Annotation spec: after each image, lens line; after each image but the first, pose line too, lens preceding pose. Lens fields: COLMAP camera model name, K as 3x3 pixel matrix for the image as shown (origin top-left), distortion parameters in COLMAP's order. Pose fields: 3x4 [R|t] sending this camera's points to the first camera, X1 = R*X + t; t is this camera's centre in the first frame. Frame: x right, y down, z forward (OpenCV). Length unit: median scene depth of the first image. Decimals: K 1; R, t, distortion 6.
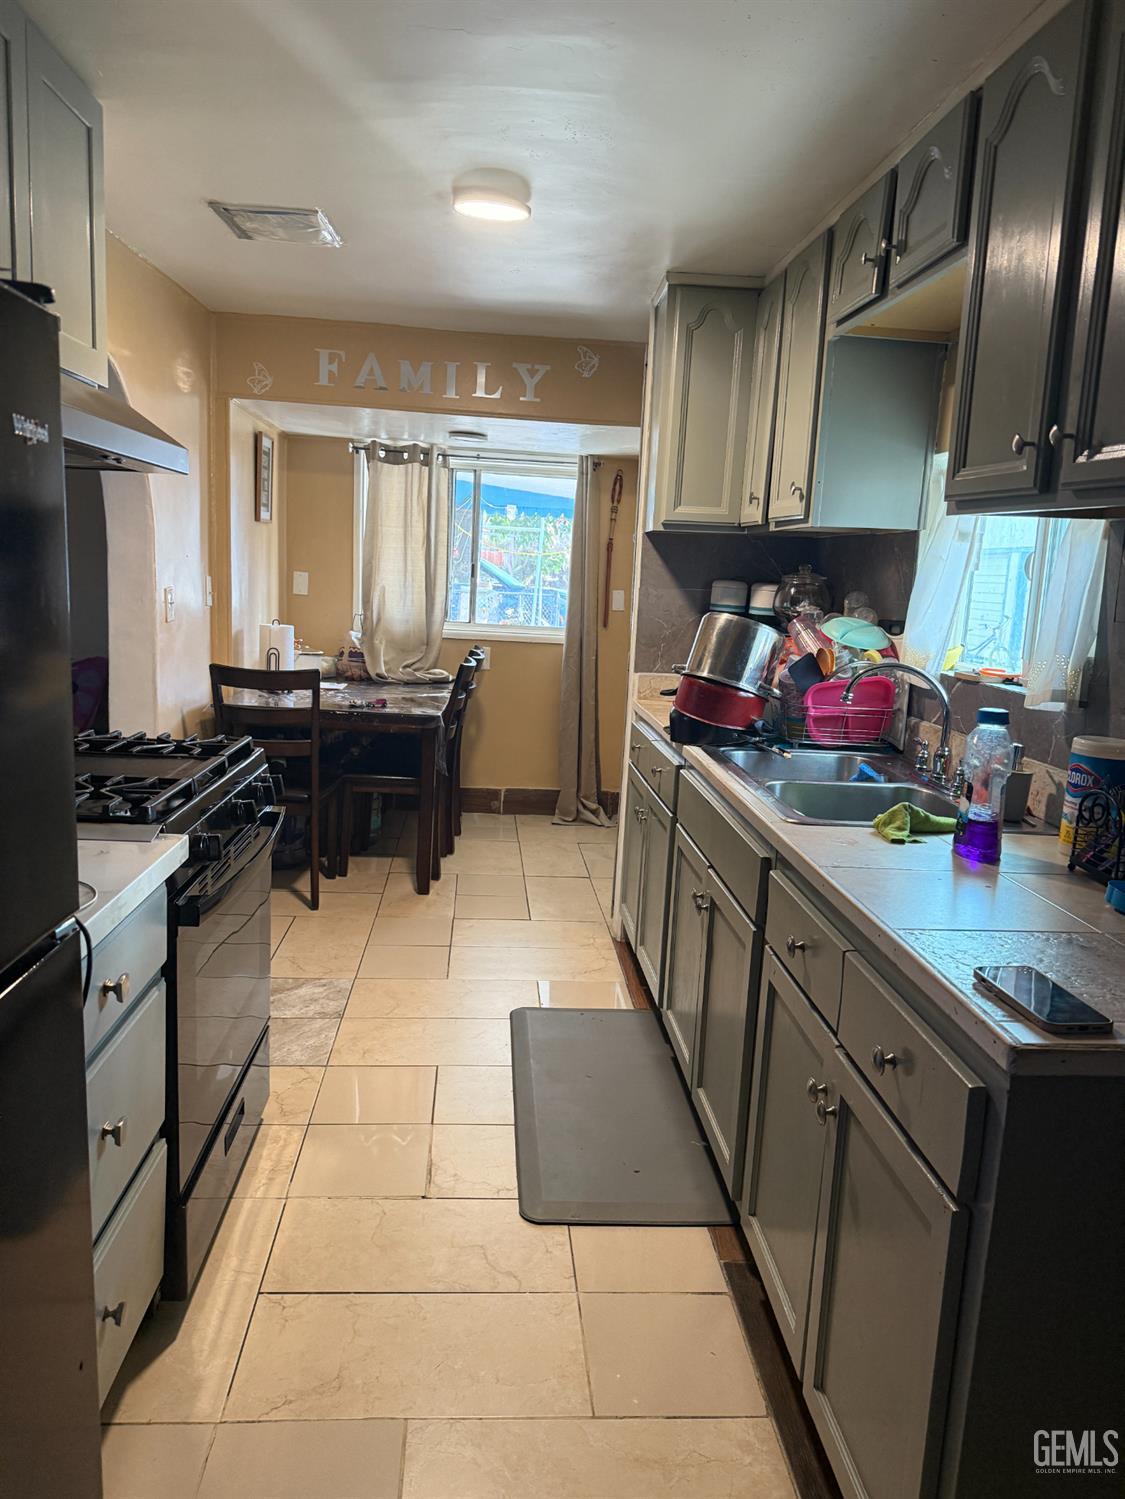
lens RADIAL K [[1037.5, 0, 565.9], [0, 1037.5, 763.9], [0, 0, 1]] dist [0.094229, -0.120559]
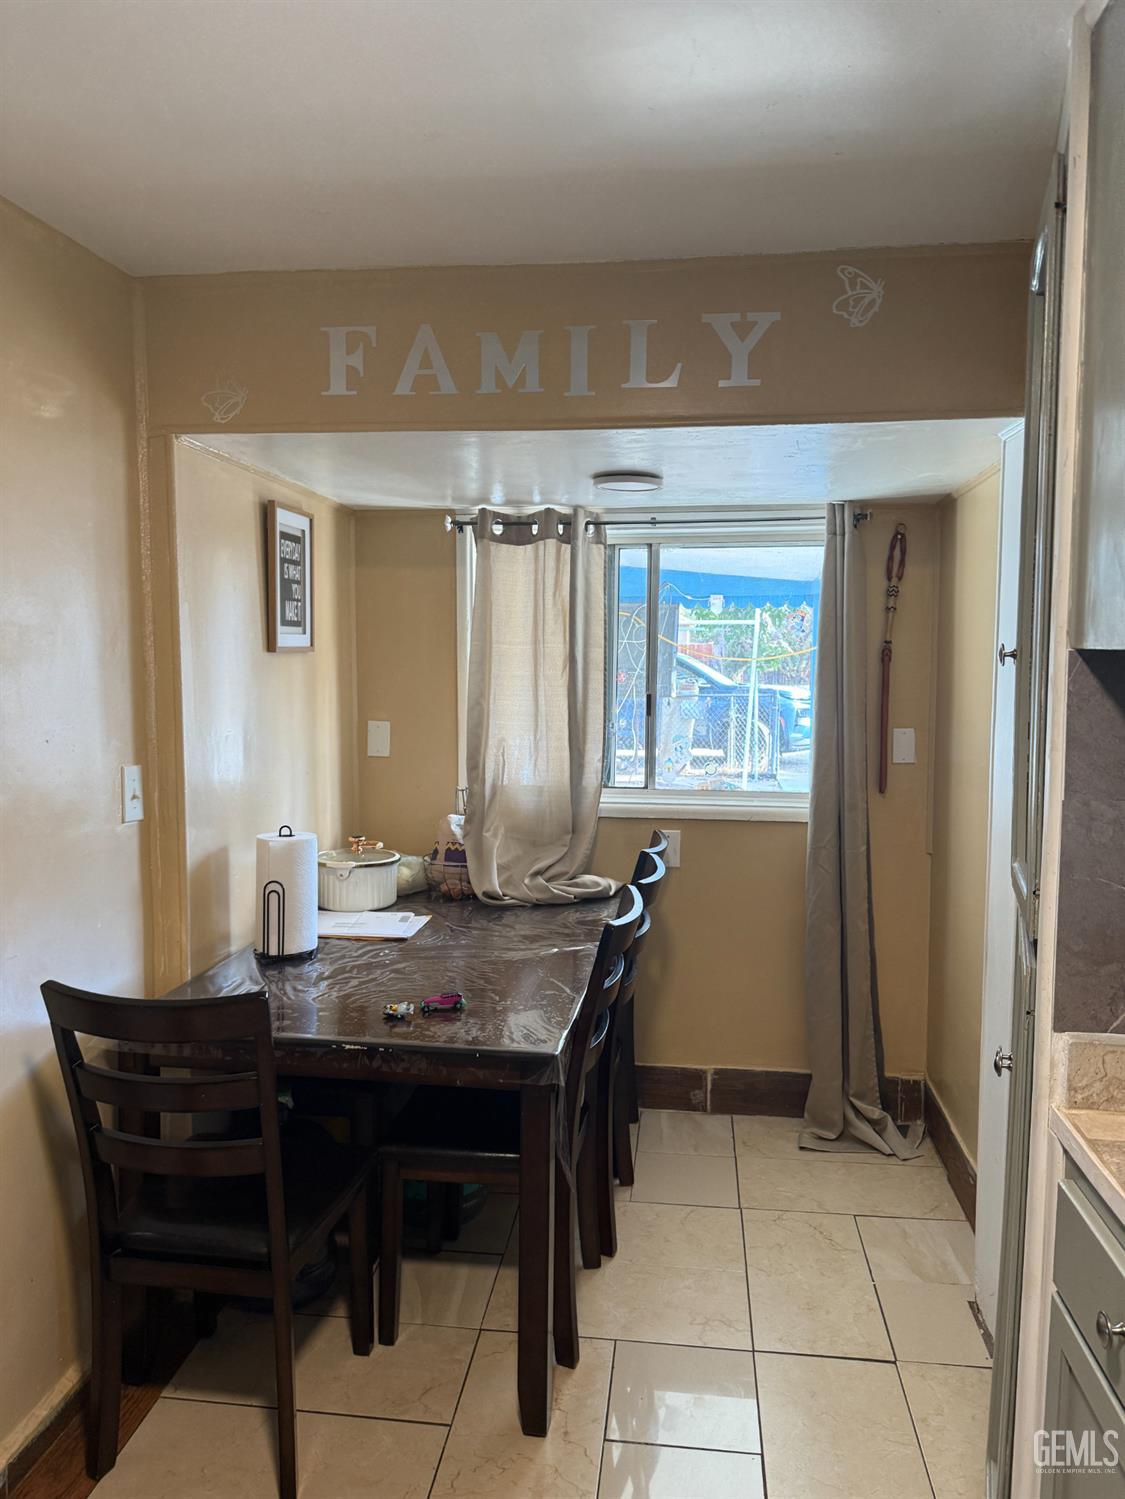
lens RADIAL K [[1039.0, 0, 562.7], [0, 1039.0, 749.5], [0, 0, 1]] dist [0.098534, -0.142311]
pose [[0.978201, -0.030964, -0.205337, -0.015590], [0.010463, 0.994914, -0.100187, -0.104176], [0.207394, 0.095854, 0.973550, 0.419343]]
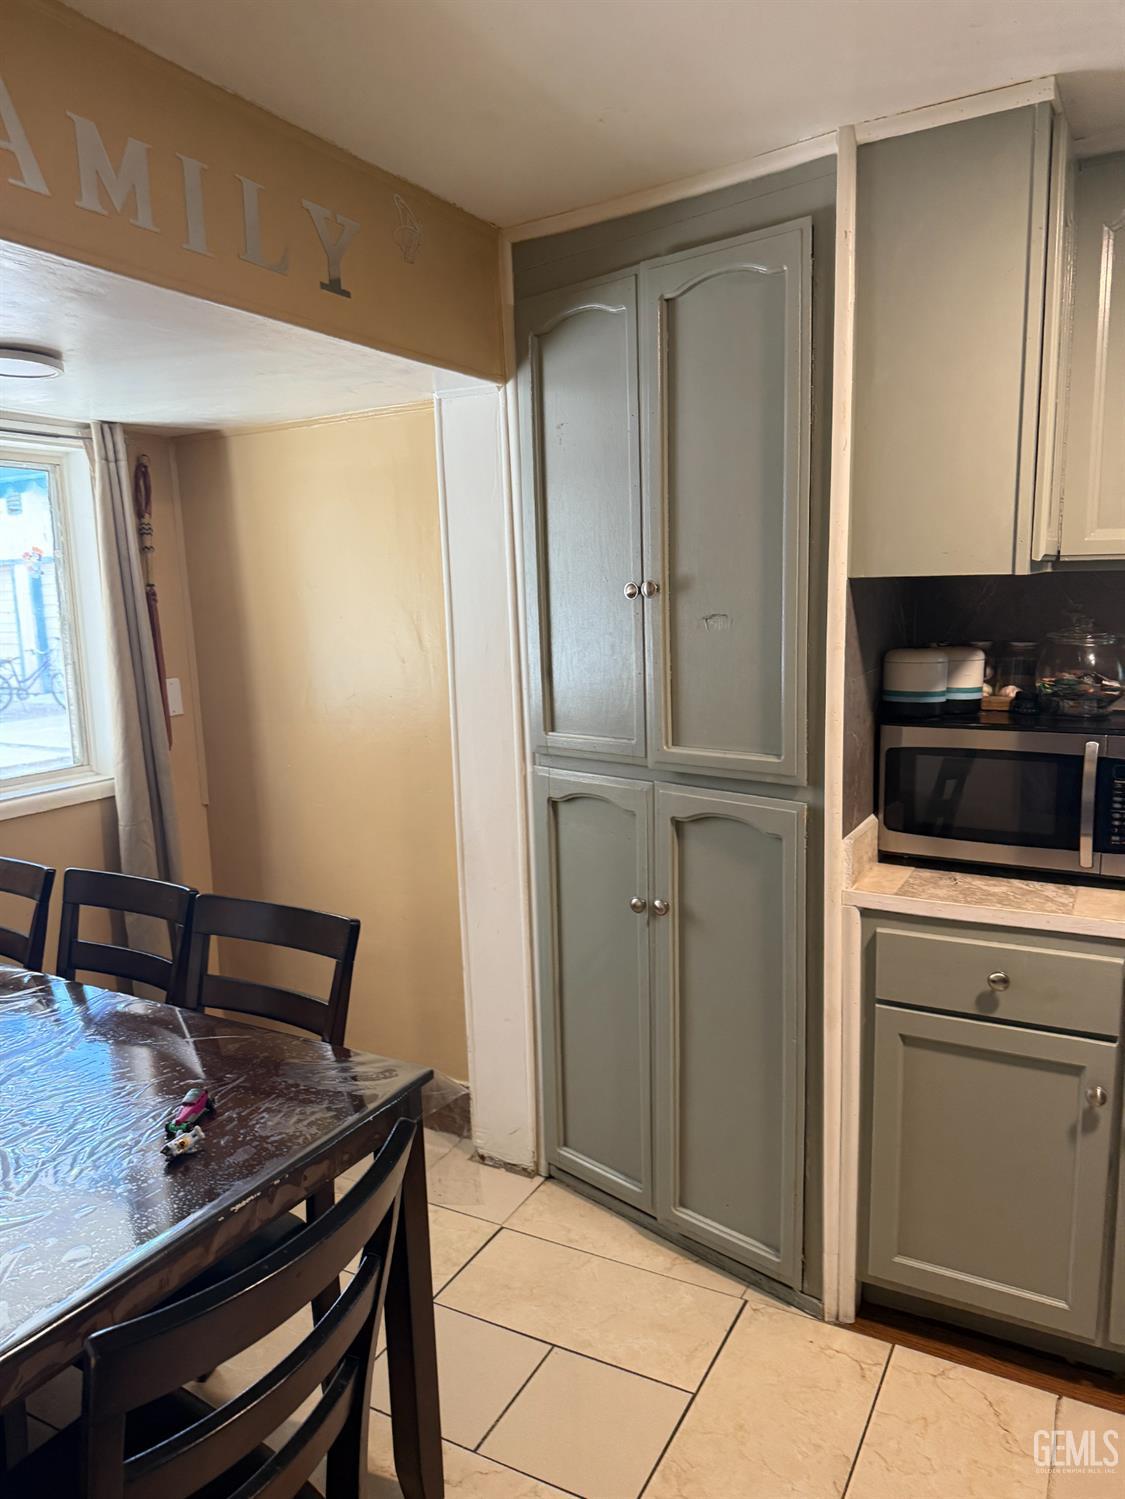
lens RADIAL K [[1039.0, 0, 562.7], [0, 1039.0, 749.5], [0, 0, 1]] dist [0.098534, -0.142311]
pose [[0.556956, -0.193866, 0.807599, -0.298453], [0.205265, 0.974341, 0.092333, -0.147622], [-0.804777, 0.114347, 0.582459, 0.555262]]
